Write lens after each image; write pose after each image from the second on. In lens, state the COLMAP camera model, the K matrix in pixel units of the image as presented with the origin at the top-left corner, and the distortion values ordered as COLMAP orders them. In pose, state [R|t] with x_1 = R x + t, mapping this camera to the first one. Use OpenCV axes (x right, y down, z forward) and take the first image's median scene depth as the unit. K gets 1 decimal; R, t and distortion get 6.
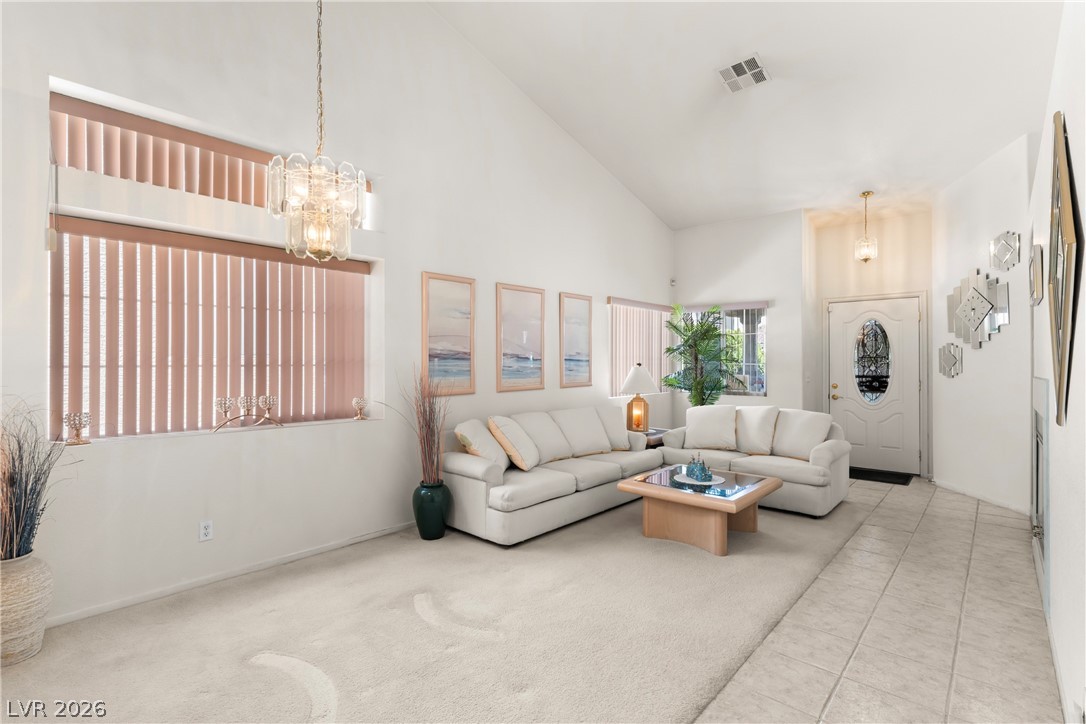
lens RADIAL K [[514.9, 0, 544.2], [0, 514.9, 358.5], [0, 0, 1]] dist [0.005315, 0.000354]
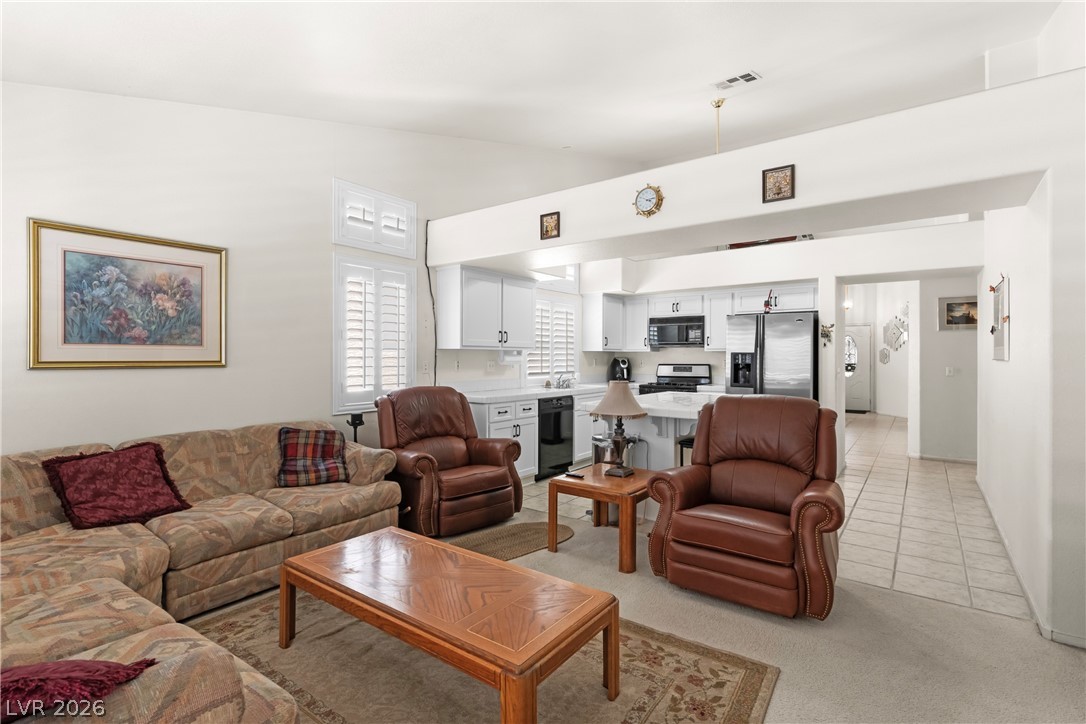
lens RADIAL K [[514.9, 0, 544.6], [0, 514.9, 359.3], [0, 0, 1]] dist [0.005315, 0.000354]
pose [[0.995871, 0.000199, 0.090781, -0.919456], [-0.001099, 0.999951, 0.009873, -0.002650], [-0.090775, -0.009932, 0.995822, -1.137427]]
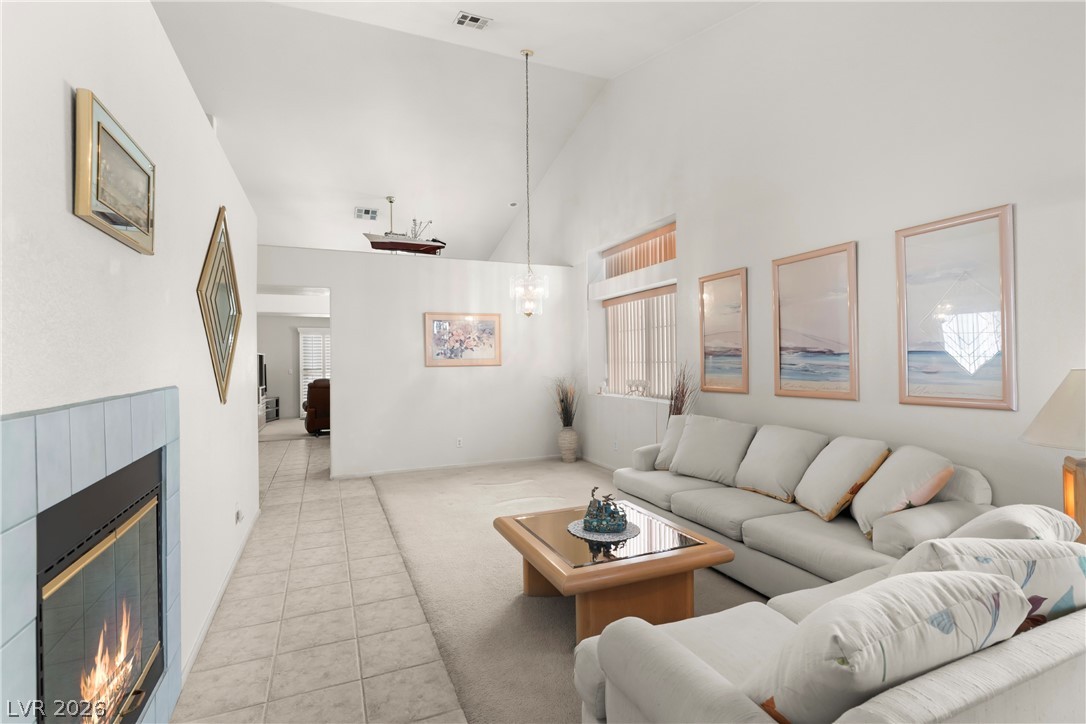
lens RADIAL K [[514.9, 0, 545.6], [0, 514.9, 359.4], [0, 0, 1]] dist [0.005315, 0.000354]
pose [[-0.427547, 0.000224, -0.903993, 0.769012], [0.016152, 0.999842, -0.007392, 0.008306], [0.903849, -0.017762, -0.427483, 0.985271]]
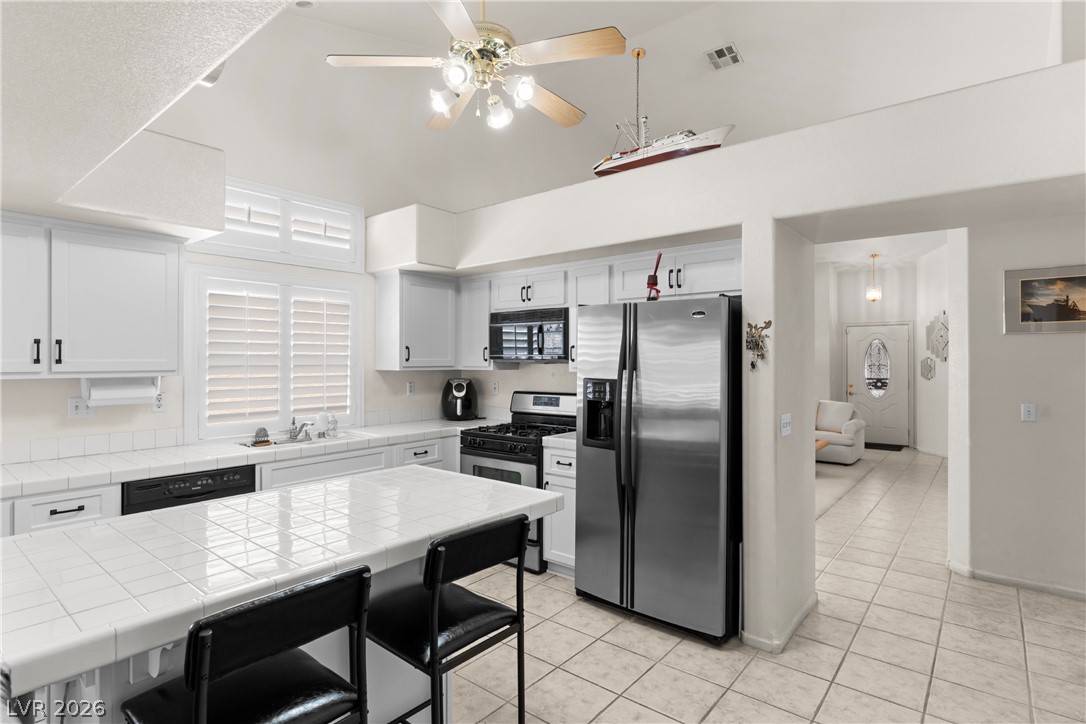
lens RADIAL K [[552.5, 0, 541.9], [0, 552.5, 360.2], [0, 0, 1]] dist [-0.003338, 0.001251]
pose [[0.999263, -0.000878, 0.038366, -0.448181], [0.000688, 0.999987, 0.004977, -0.032087], [-0.038370, -0.004947, 0.999251, -0.630715]]
